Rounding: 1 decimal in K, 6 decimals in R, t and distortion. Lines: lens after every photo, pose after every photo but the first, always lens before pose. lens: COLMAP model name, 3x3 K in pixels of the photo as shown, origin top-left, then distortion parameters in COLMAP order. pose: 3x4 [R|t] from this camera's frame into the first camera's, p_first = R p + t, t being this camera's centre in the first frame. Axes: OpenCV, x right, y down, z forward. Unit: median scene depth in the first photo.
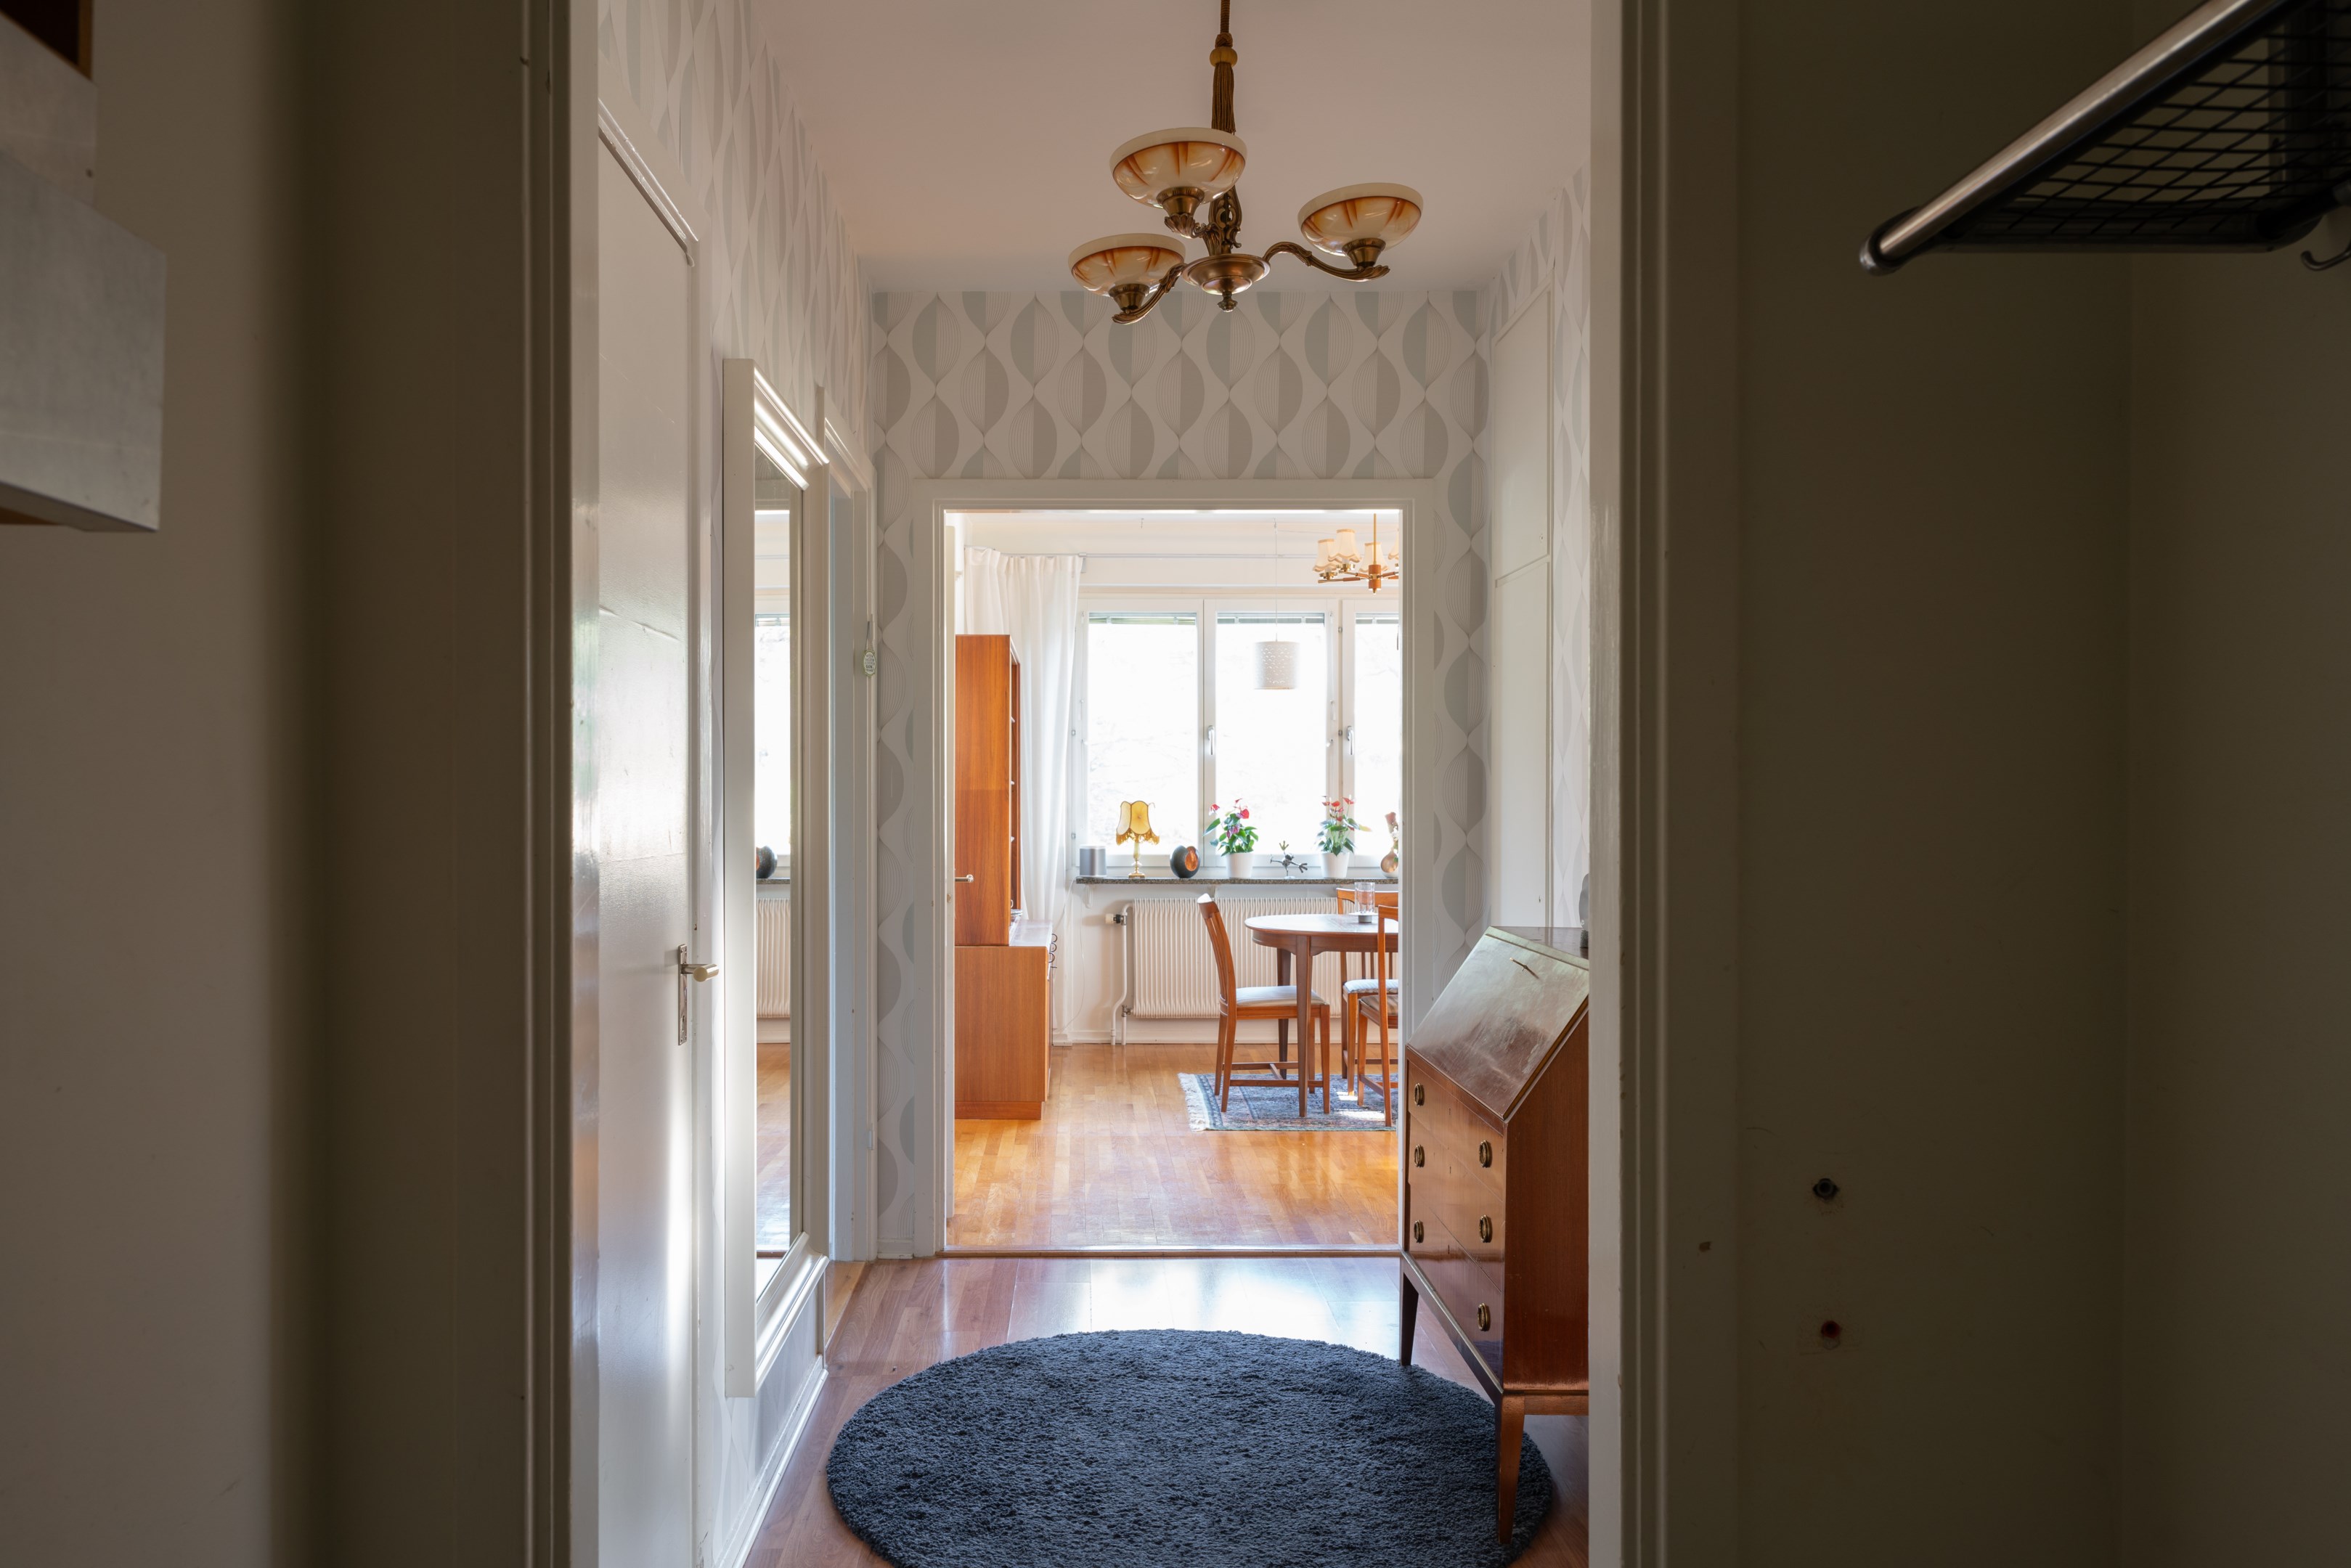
lens RADIAL K [[1584.0, 0, 1171.6], [0, 1584.0, 784.7], [0, 0, 1]] dist [0.000673, -0.000620]
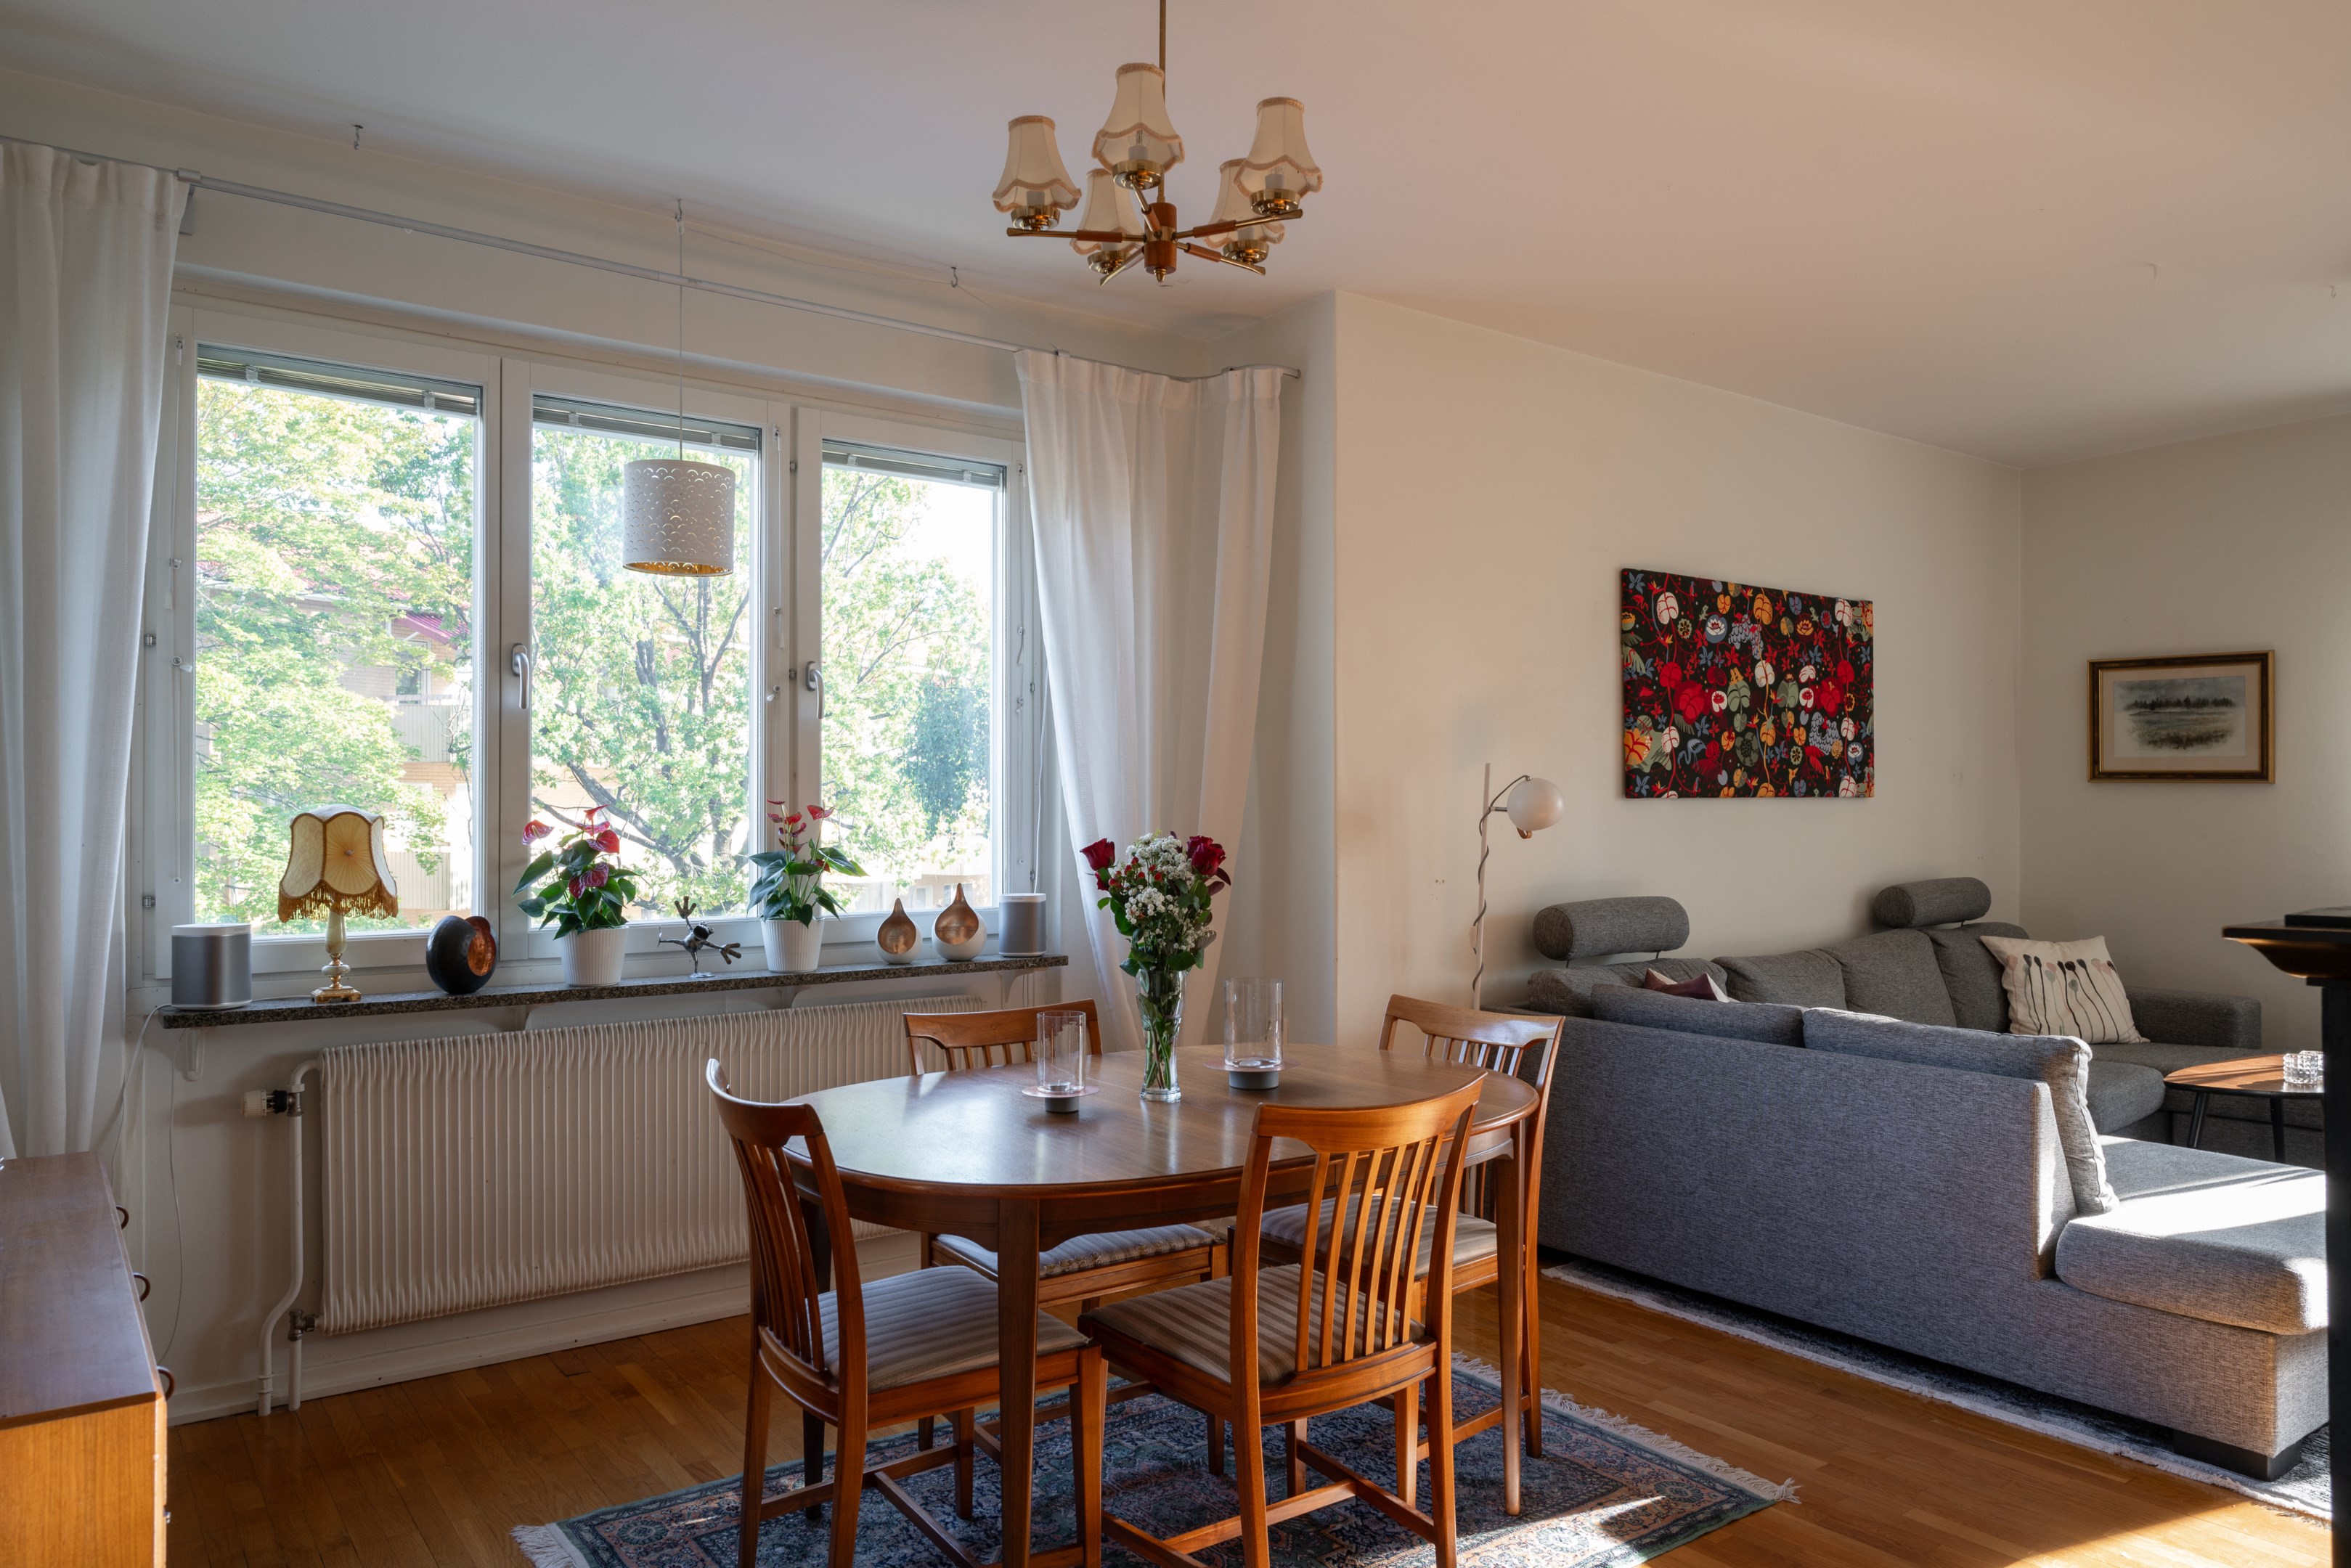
lens RADIAL K [[1584.0, 0, 1193.4], [0, 1584.0, 791.6], [0, 0, 1]] dist [0.000673, -0.000620]
pose [[0.845565, 0.004030, 0.533857, -0.053126], [-0.000594, 0.999978, -0.006607, 0.007207], [-0.533872, 0.005270, 0.845549, 0.528238]]
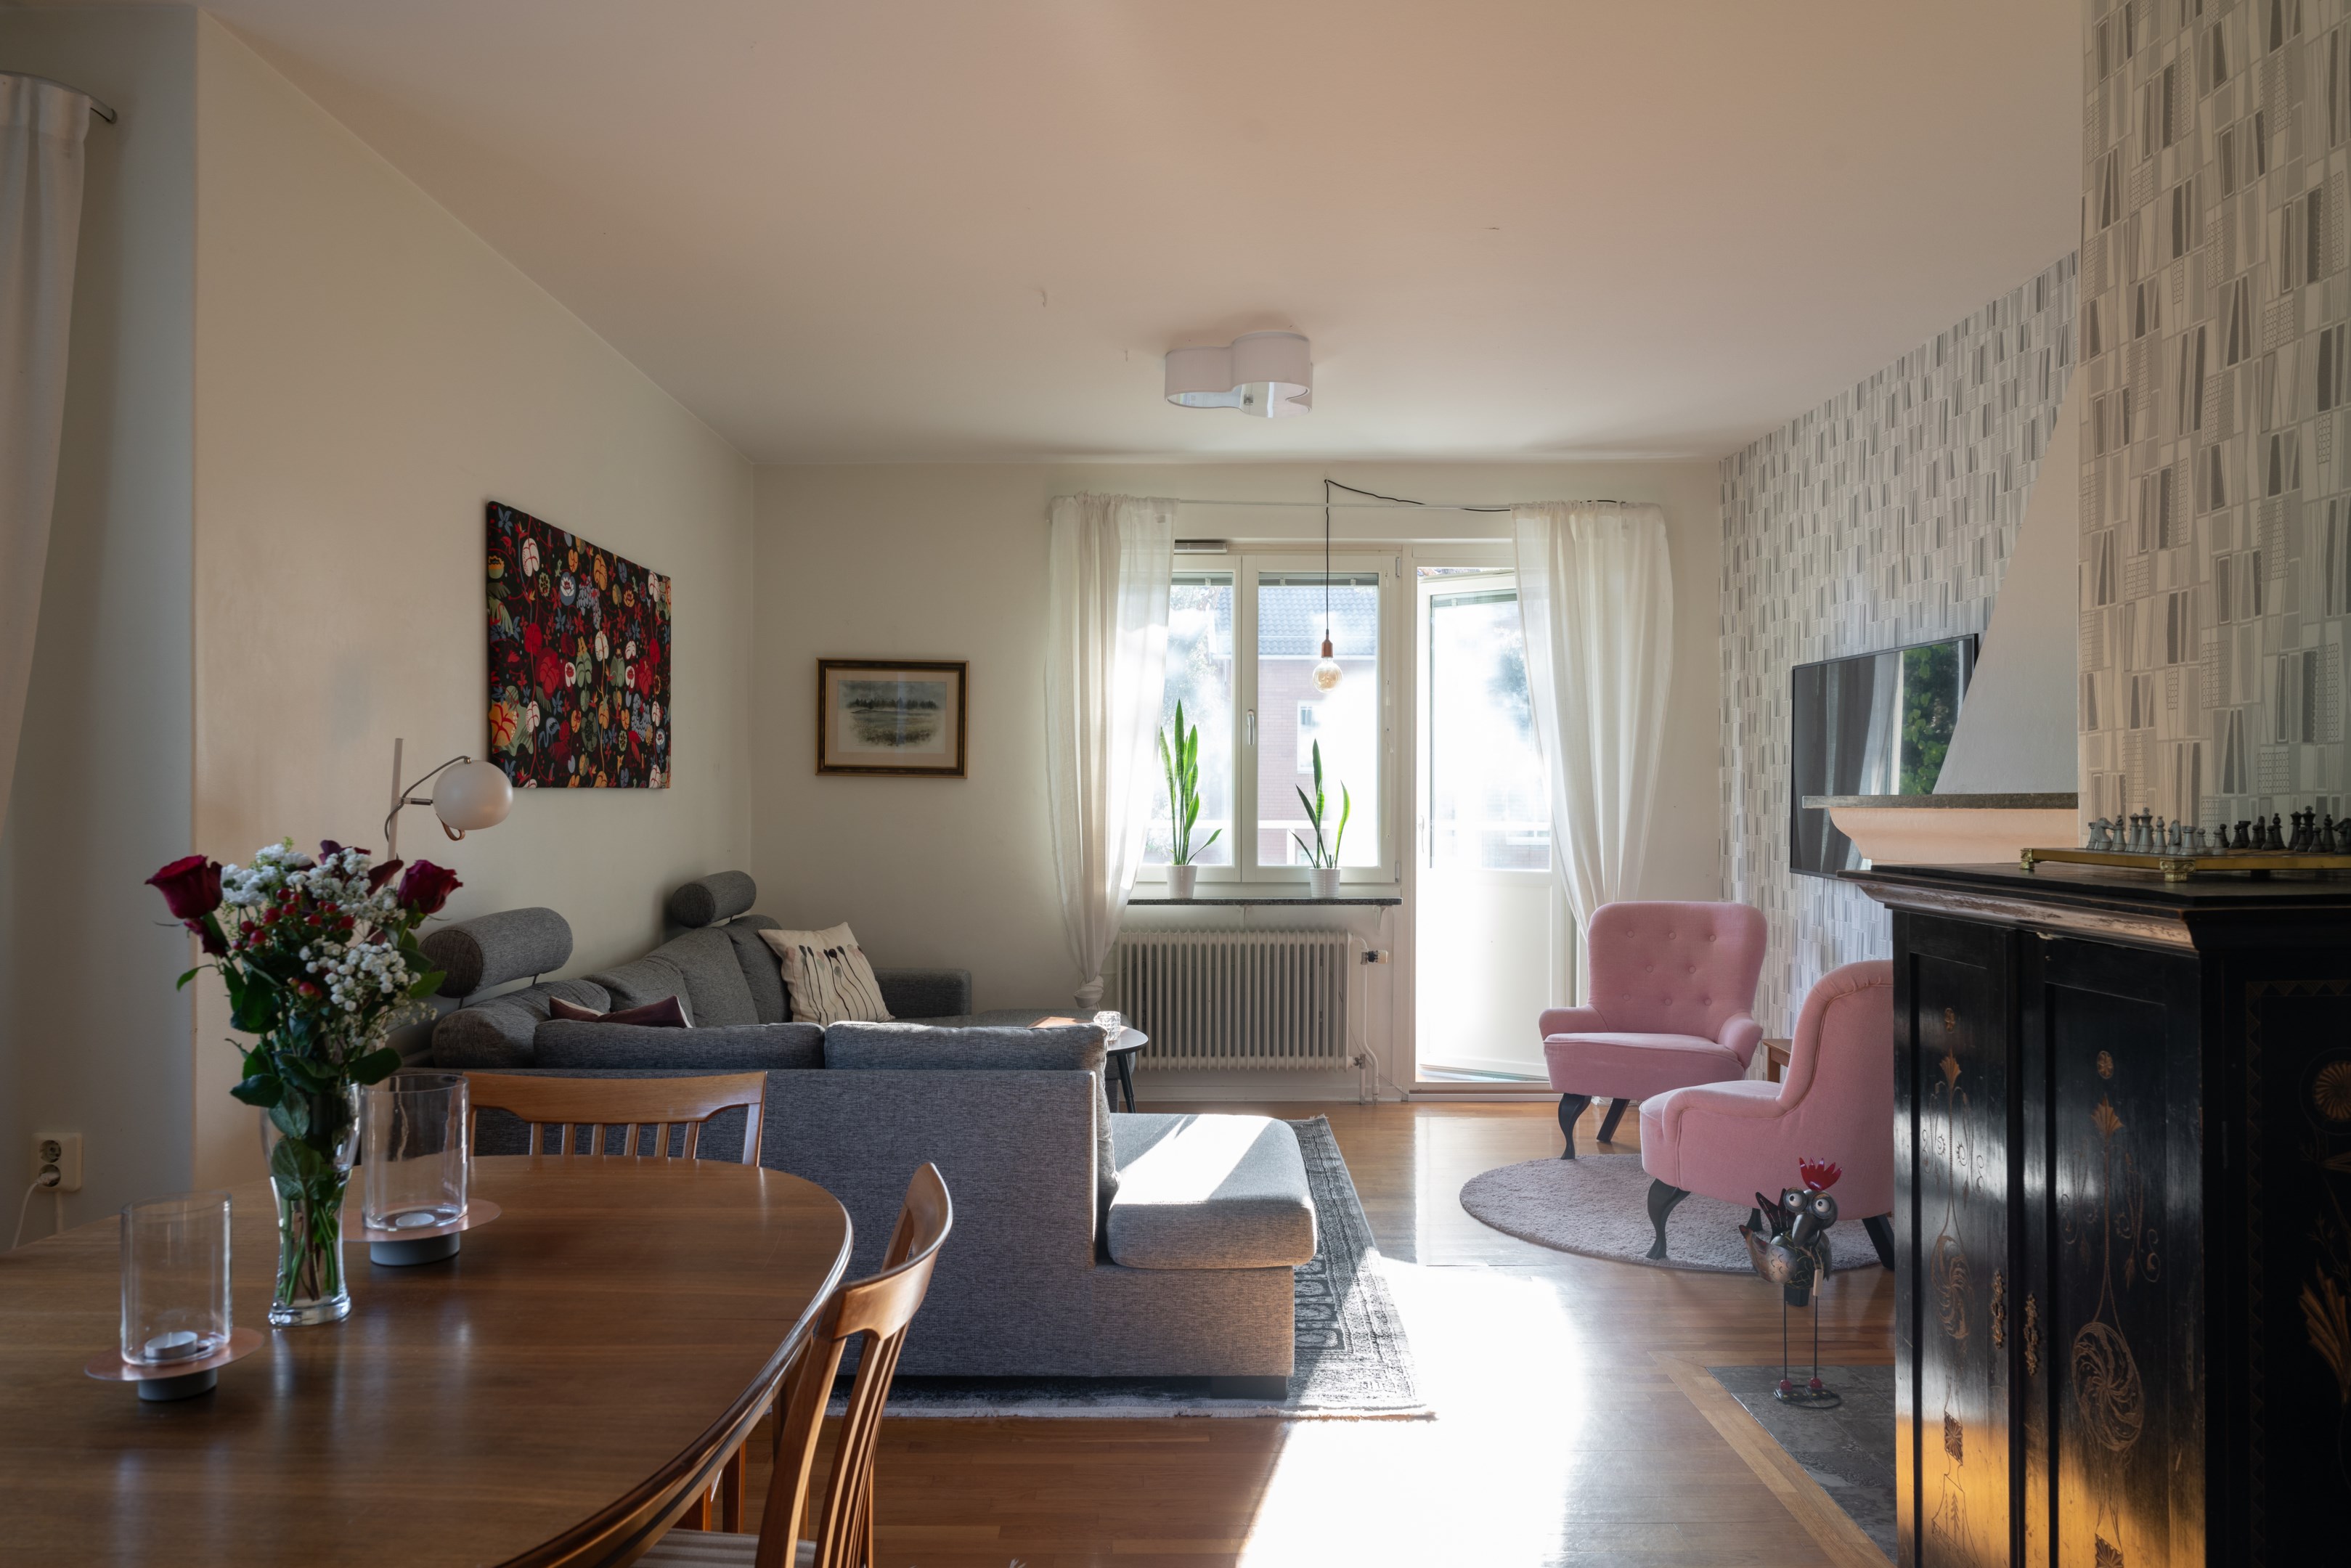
lens RADIAL K [[1584.0, 0, 1170.4], [0, 1584.0, 795.2], [0, 0, 1]] dist [0.000673, -0.000620]
pose [[0.070387, 0.001787, 0.997518, -0.064711], [-0.004297, 0.999990, -0.001488, 0.008083], [-0.997510, -0.004181, 0.070394, 0.802386]]
